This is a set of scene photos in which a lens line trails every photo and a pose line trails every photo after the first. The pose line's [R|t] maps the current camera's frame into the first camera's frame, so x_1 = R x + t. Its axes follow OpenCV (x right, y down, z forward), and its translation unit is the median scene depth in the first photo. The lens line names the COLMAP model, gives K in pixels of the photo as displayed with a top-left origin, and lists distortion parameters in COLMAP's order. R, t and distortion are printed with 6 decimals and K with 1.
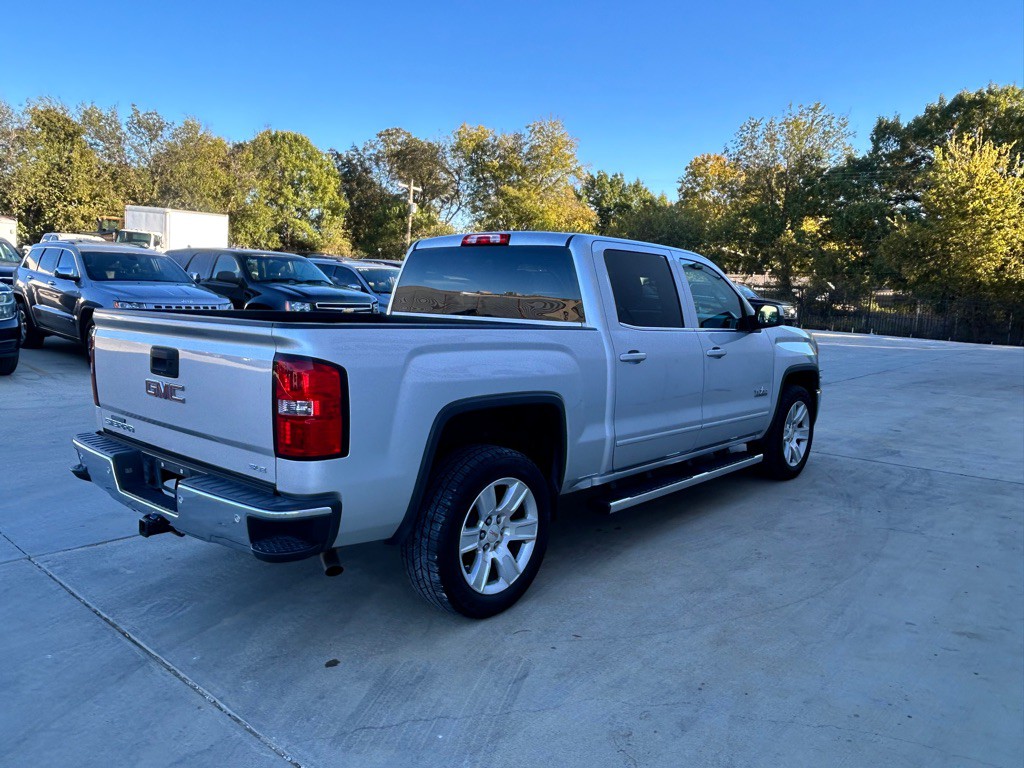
lens RADIAL K [[763.0, 0, 517.8], [0, 763.0, 391.0], [0, 0, 1]] dist [0.000835, -0.012971]
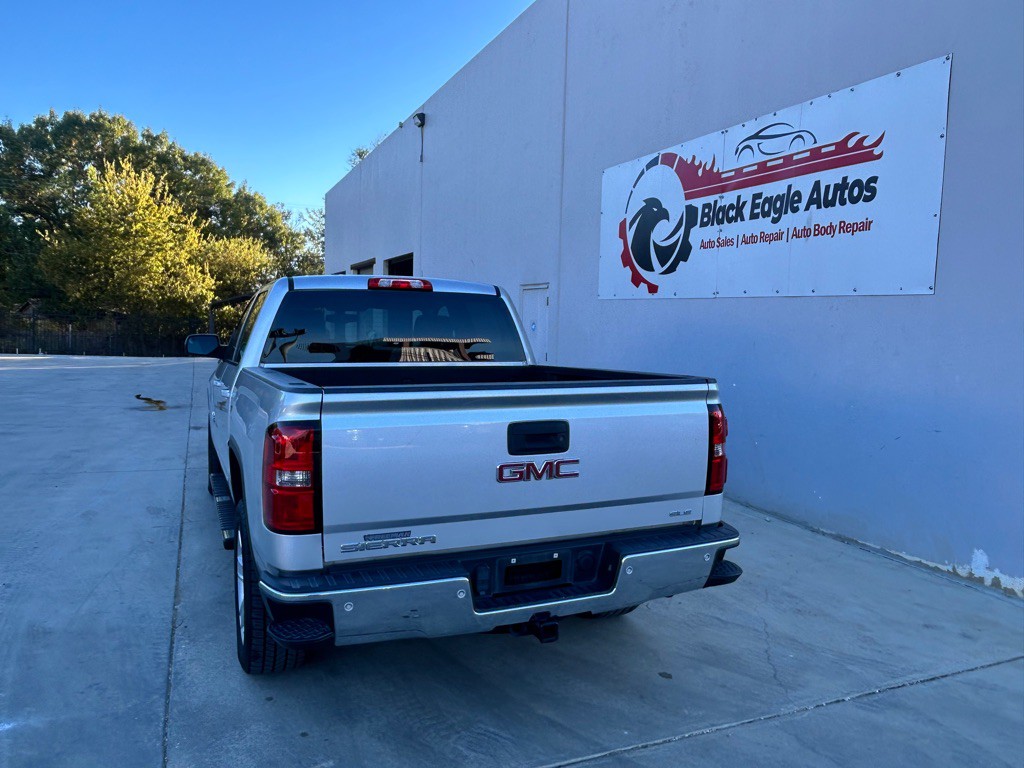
lens RADIAL K [[763.0, 0, 517.8], [0, 763.0, 391.0], [0, 0, 1]] dist [0.000835, -0.012971]
pose [[0.436211, -0.100433, 0.894222, -0.823013], [0.114604, 0.991860, 0.055494, -0.093529], [-0.892517, 0.078274, 0.444170, 0.415859]]
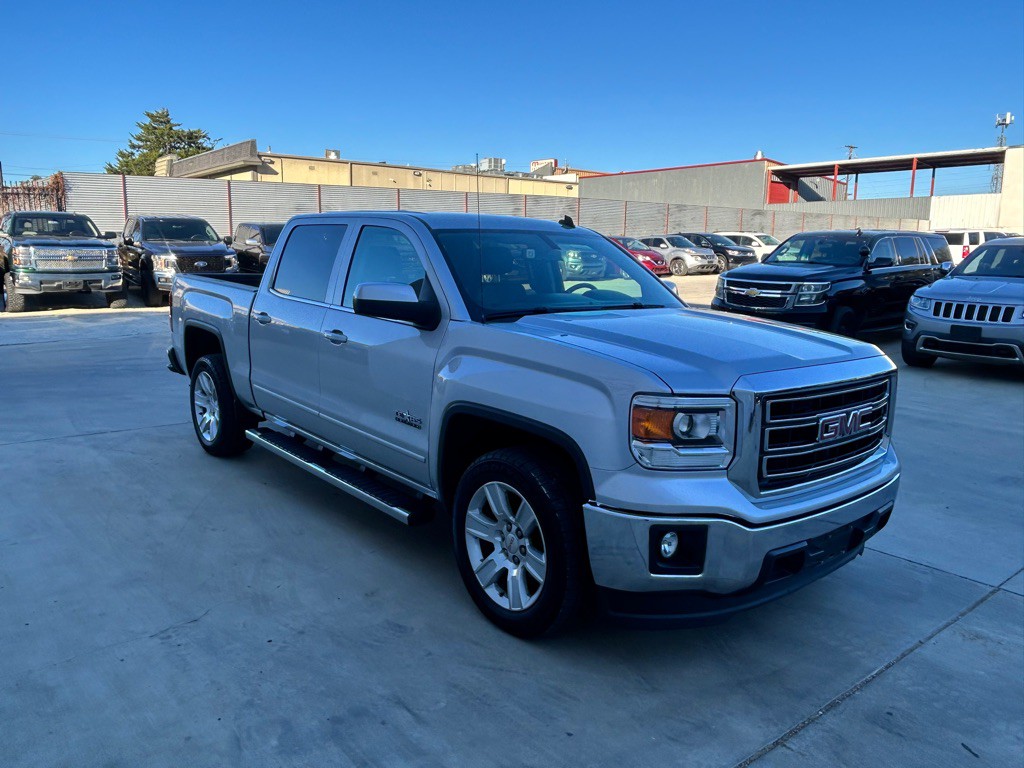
lens RADIAL K [[763.0, 0, 517.8], [0, 763.0, 391.0], [0, 0, 1]] dist [0.000835, -0.012971]
pose [[-0.159408, 0.142260, -0.976909, 1.083291], [-0.154366, 0.973799, 0.166996, -0.168265], [0.975069, 0.177422, -0.133271, 1.354121]]
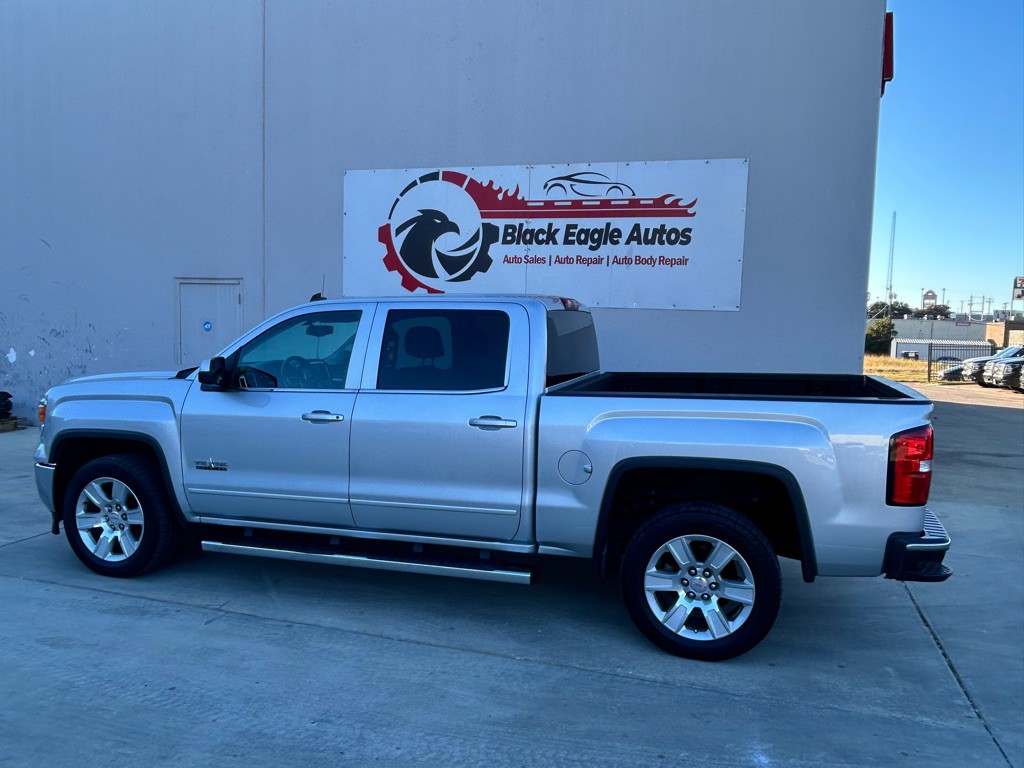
lens RADIAL K [[763.0, 0, 517.8], [0, 763.0, 391.0], [0, 0, 1]] dist [0.000835, -0.012971]
pose [[-0.405620, -0.122772, 0.905759, -0.927956], [0.092138, 0.980399, 0.174151, -0.256524], [-0.909386, 0.154094, -0.386358, 1.411135]]
